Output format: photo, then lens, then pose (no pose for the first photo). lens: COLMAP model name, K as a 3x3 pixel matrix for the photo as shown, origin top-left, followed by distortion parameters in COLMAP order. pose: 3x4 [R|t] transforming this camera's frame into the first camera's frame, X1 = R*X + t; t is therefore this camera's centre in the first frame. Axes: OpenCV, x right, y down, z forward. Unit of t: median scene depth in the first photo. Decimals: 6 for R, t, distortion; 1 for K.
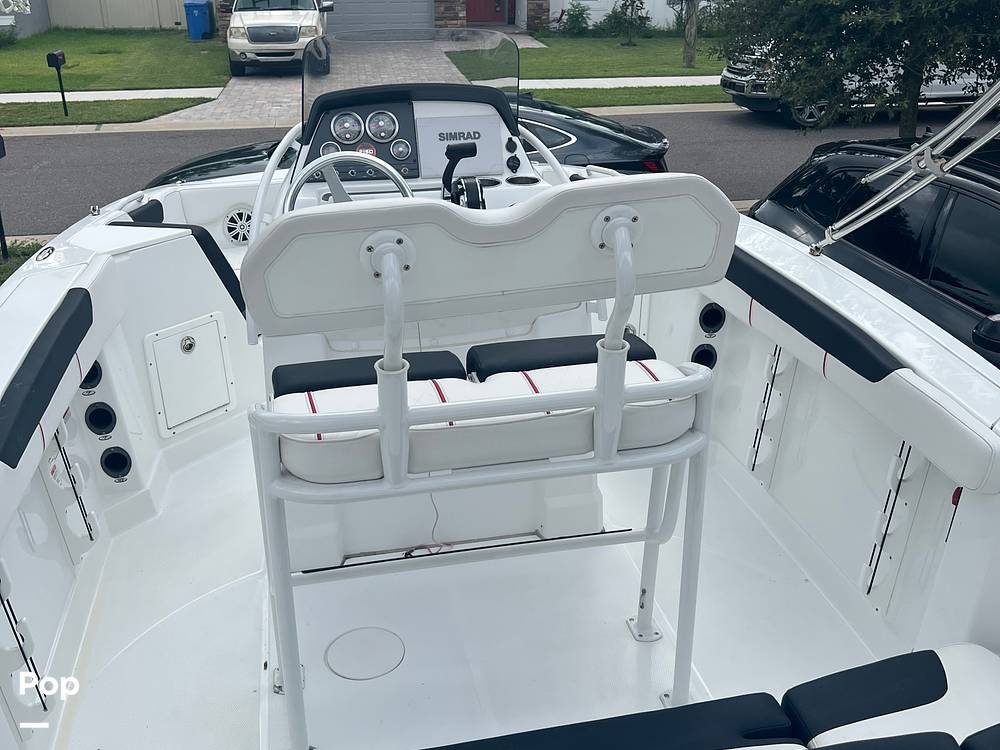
lens RADIAL K [[1035.3, 0, 502.7], [0, 1035.3, 374.5], [0, 0, 1]] dist [0.065570, -0.125569]
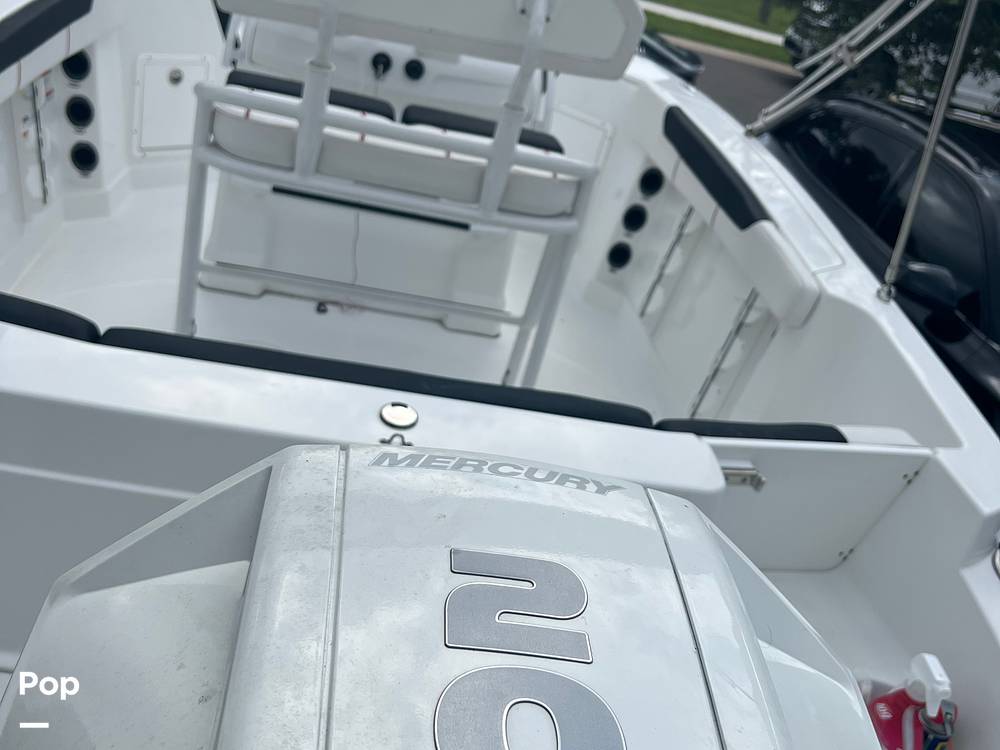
lens RADIAL K [[1035.3, 0, 502.7], [0, 1035.3, 374.5], [0, 0, 1]] dist [0.065570, -0.125569]
pose [[0.964736, 0.261936, 0.025963, 0.085102], [-0.263205, 0.961037, 0.084452, 0.098800], [-0.002830, -0.088307, 0.996089, -0.111011]]
